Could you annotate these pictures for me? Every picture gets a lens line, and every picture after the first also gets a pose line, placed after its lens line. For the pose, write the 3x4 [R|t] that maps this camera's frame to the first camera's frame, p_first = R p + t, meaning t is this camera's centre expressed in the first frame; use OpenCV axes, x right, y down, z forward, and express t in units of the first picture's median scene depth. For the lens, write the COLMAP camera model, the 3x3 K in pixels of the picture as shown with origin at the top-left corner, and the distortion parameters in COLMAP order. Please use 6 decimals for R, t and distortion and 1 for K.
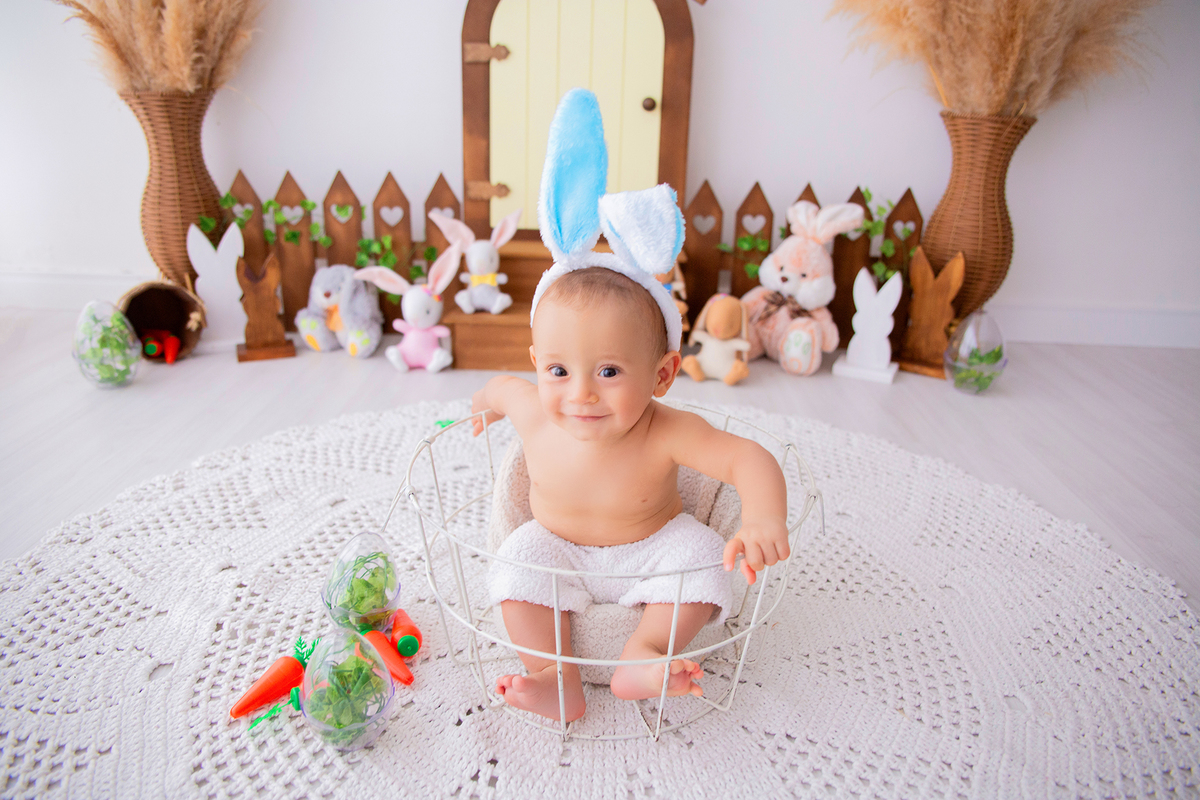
lens RADIAL K [[863.2, 0, 600.0], [0, 863.2, 400.0], [0, 0, 1]] dist [-0.124477, 0.089012]
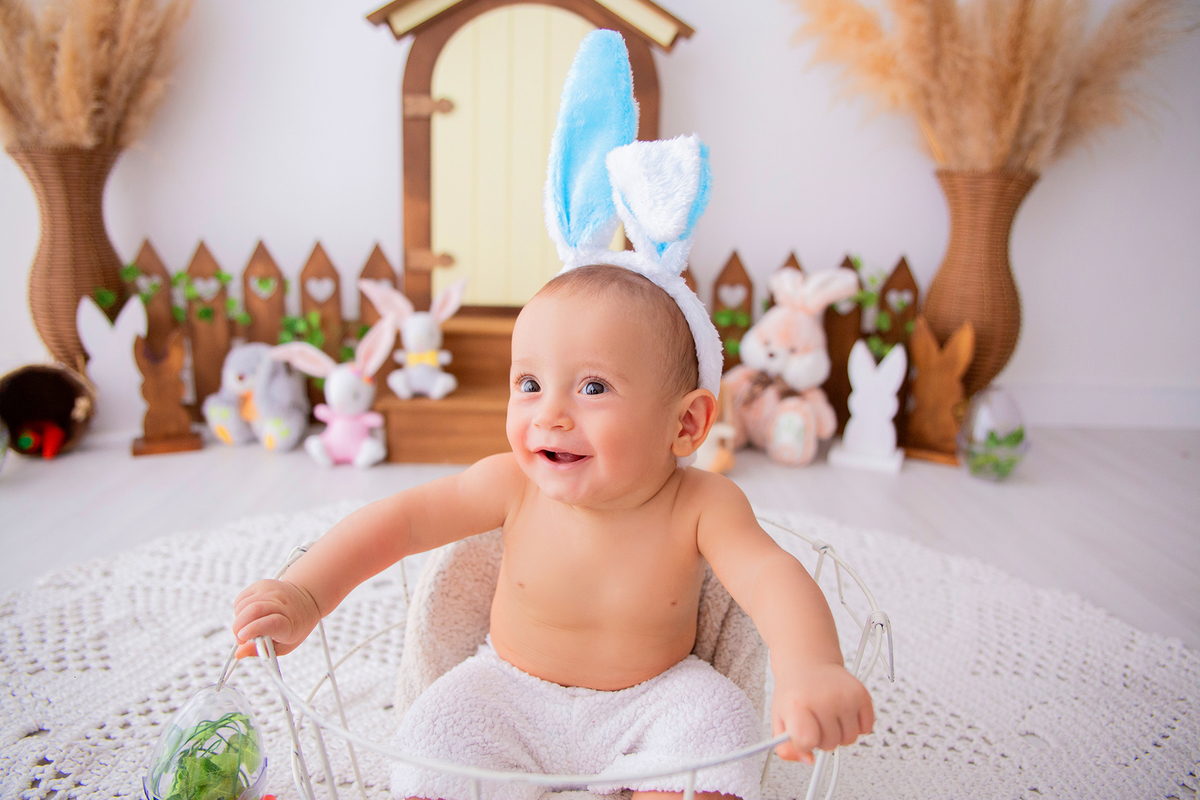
lens RADIAL K [[863.2, 0, 600.0], [0, 863.2, 400.0], [0, 0, 1]] dist [-0.124477, 0.089012]
pose [[0.999012, -0.010672, 0.043136, 0.003657], [0.015880, 0.992370, -0.122272, 0.008101], [-0.041502, 0.122836, 0.991559, 0.150020]]
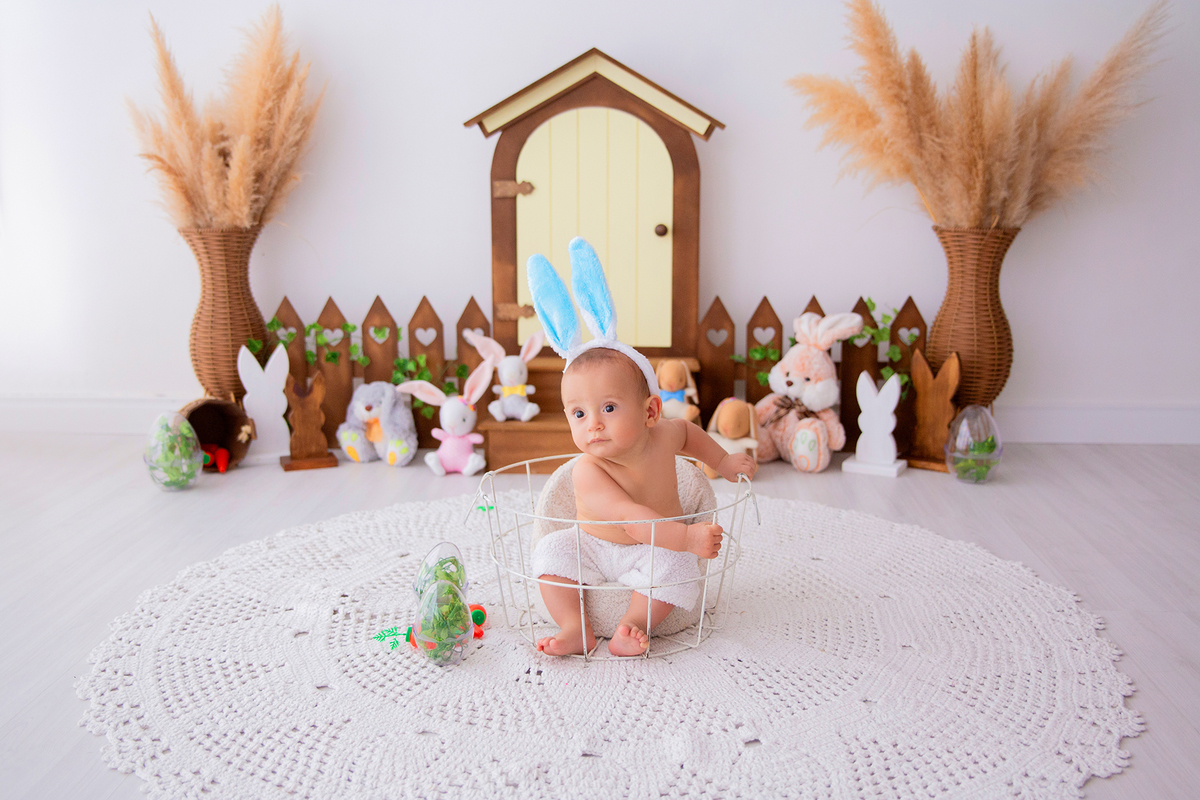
lens RADIAL K [[1198.8, 0, 600.0], [0, 1198.8, 400.0], [0, 0, 1]] dist [-0.064348, -0.005603]
pose [[0.998989, -0.024474, -0.037697, 0.032380], [0.017596, 0.984759, -0.173034, 0.139344], [0.041357, 0.172196, 0.984194, -0.503829]]
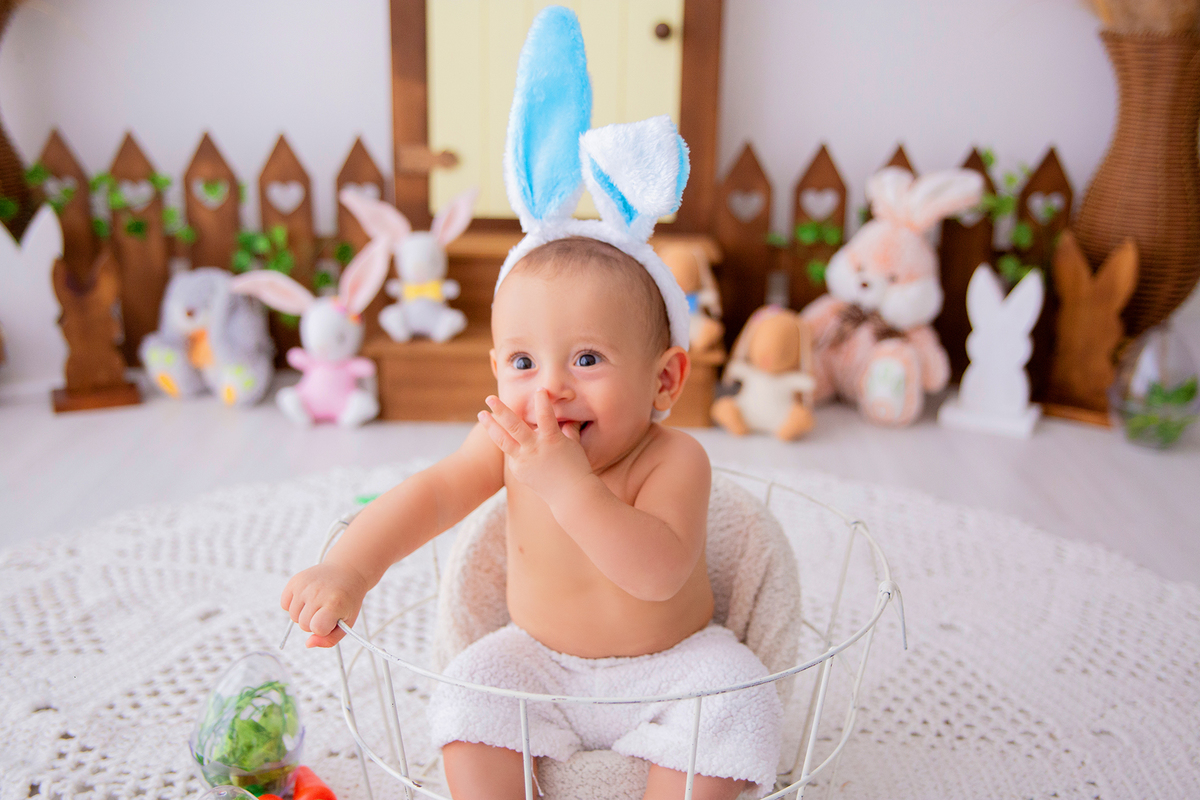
lens RADIAL K [[1327.3, 0, 600.0], [0, 1327.3, 400.0], [0, 0, 1]] dist [0.006256, 0.015312]
pose [[0.999939, -0.010830, -0.001958, 0.006457], [0.010710, 0.998517, -0.053373, 0.004322], [0.002533, 0.053349, 0.998573, -0.049014]]
